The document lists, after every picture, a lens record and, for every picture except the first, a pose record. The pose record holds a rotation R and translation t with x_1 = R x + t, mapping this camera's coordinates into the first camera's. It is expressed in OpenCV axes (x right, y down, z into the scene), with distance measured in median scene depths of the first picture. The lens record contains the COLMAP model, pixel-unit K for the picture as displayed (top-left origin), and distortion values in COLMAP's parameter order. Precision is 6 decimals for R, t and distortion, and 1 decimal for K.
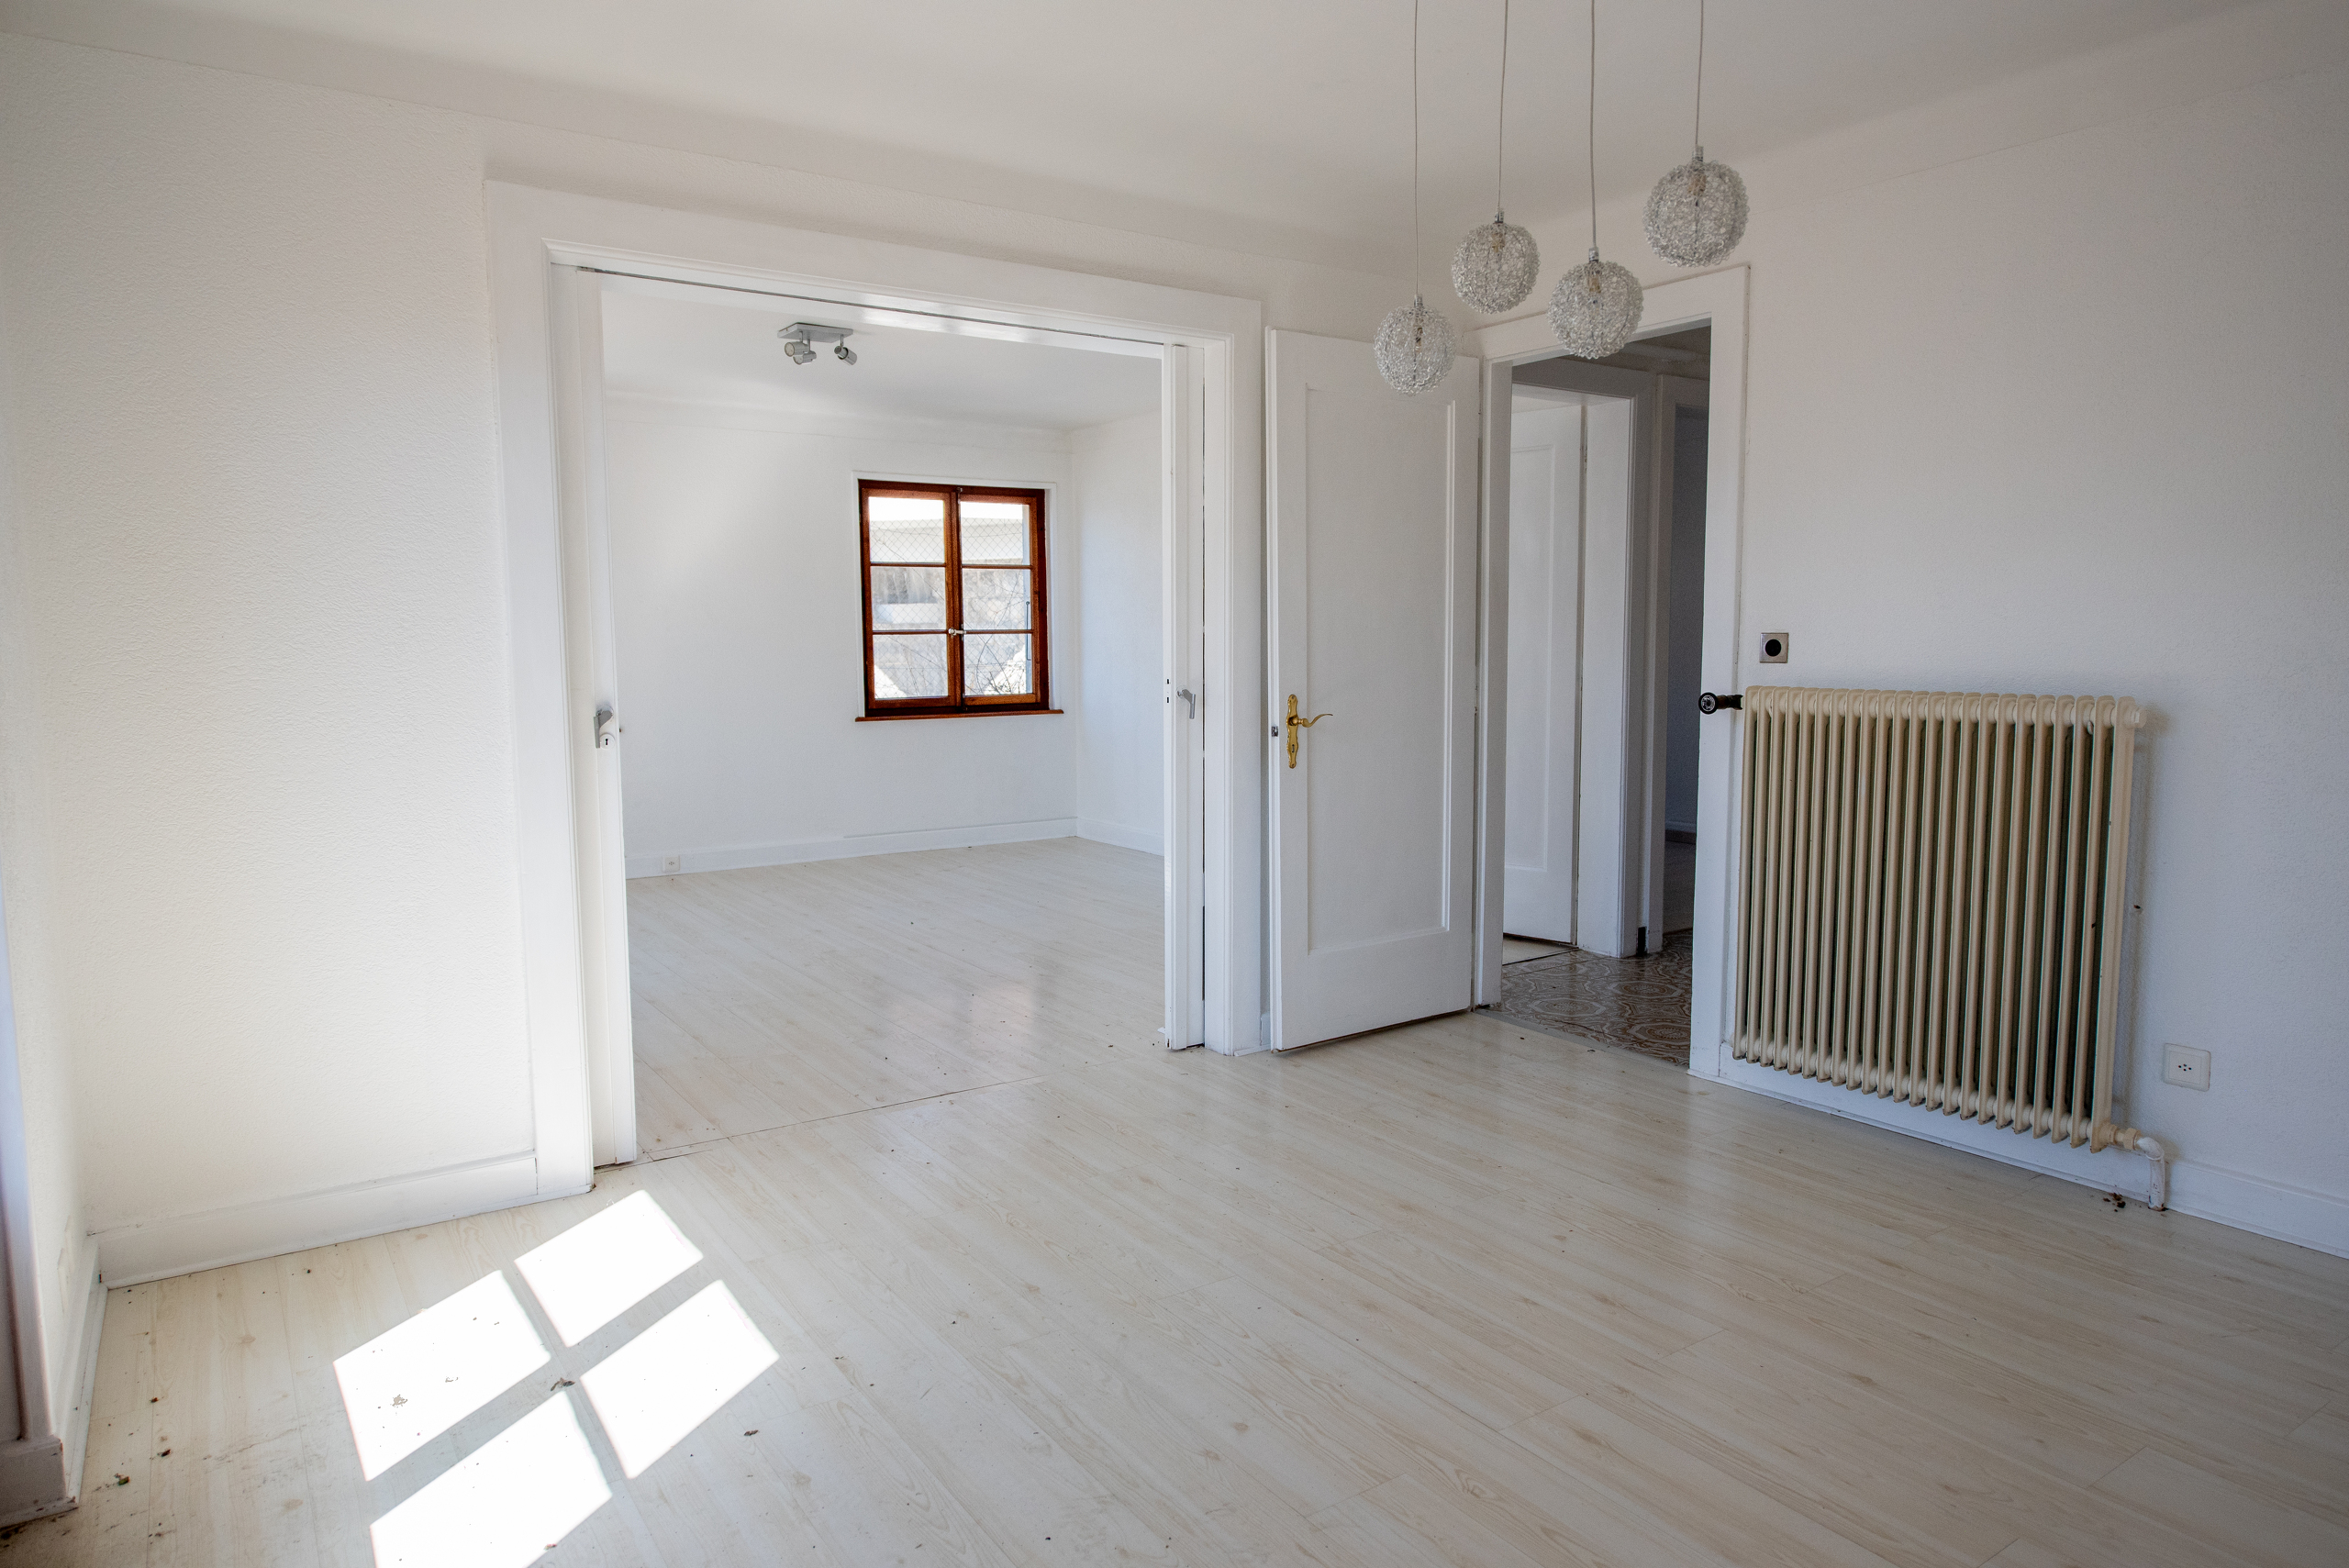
lens RADIAL K [[1398.9, 0, 1171.7], [0, 1398.9, 776.2], [0, 0, 1]] dist [-0.000170, -0.000911]
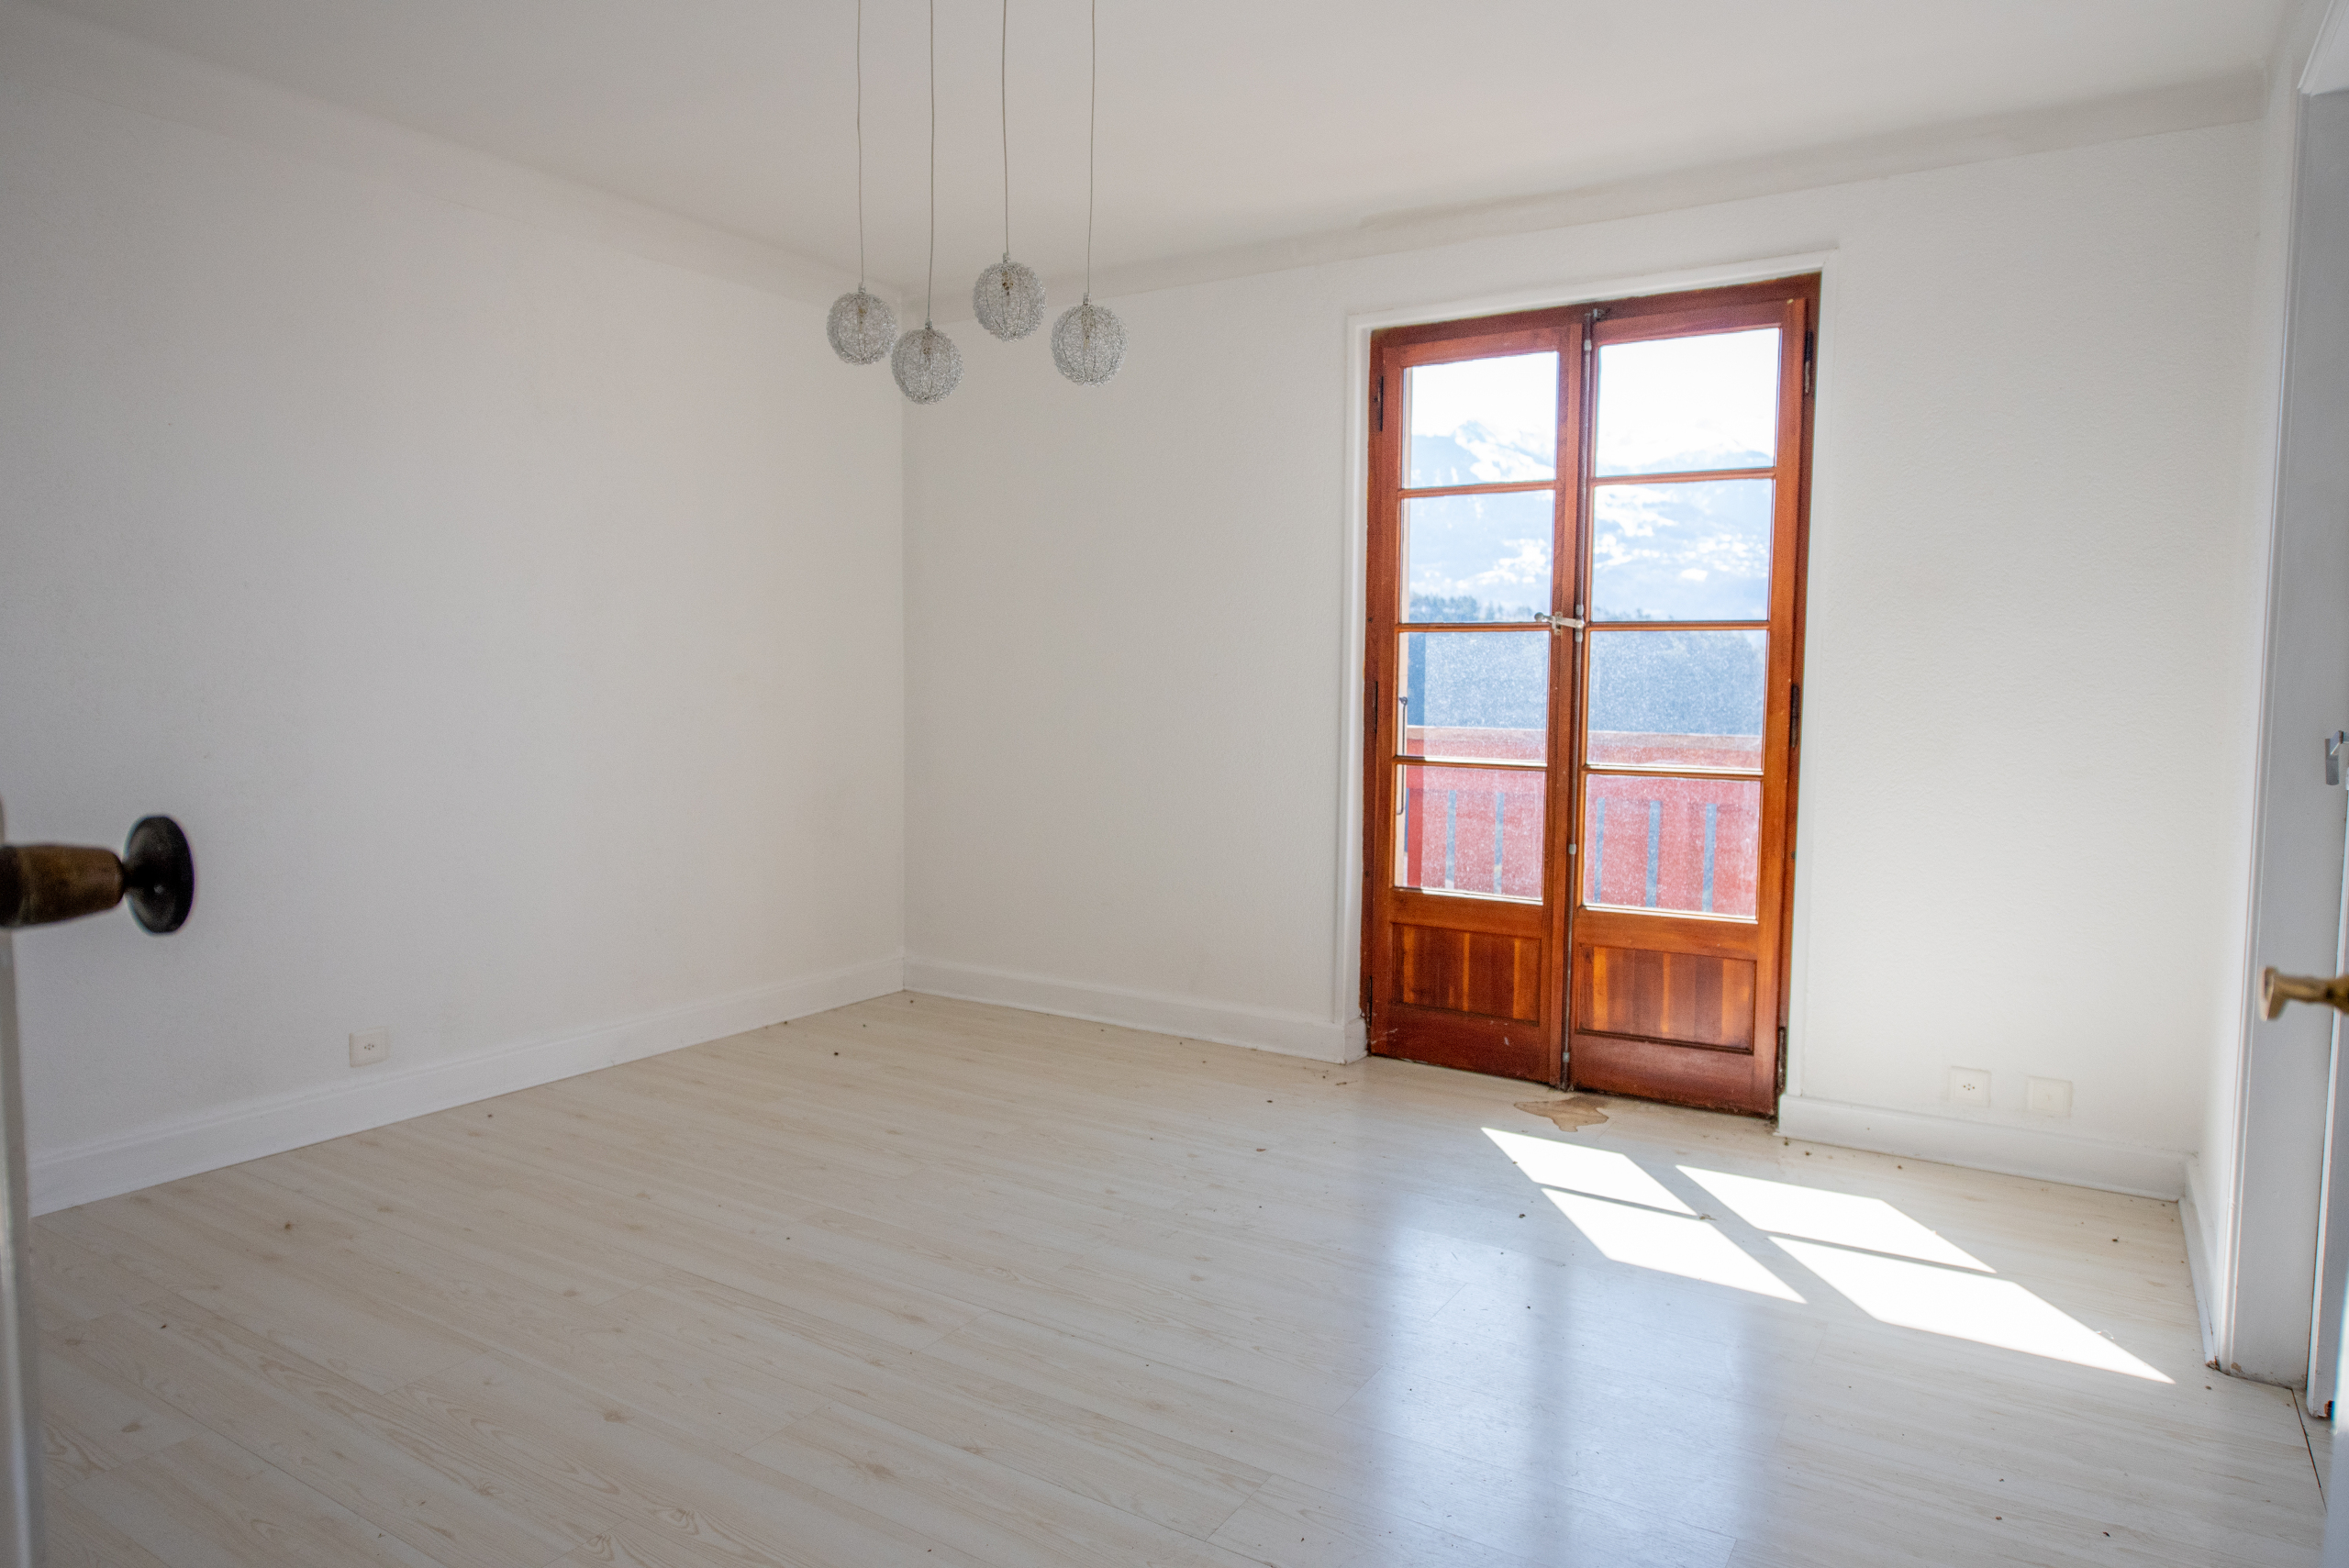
lens RADIAL K [[1398.9, 0, 1168.1], [0, 1398.9, 769.6], [0, 0, 1]] dist [-0.000170, -0.000911]
pose [[-0.910055, 0.030591, -0.413358, 0.506547], [-0.044525, 0.984287, 0.170872, -0.154843], [0.412090, 0.173907, -0.894393, 1.813146]]
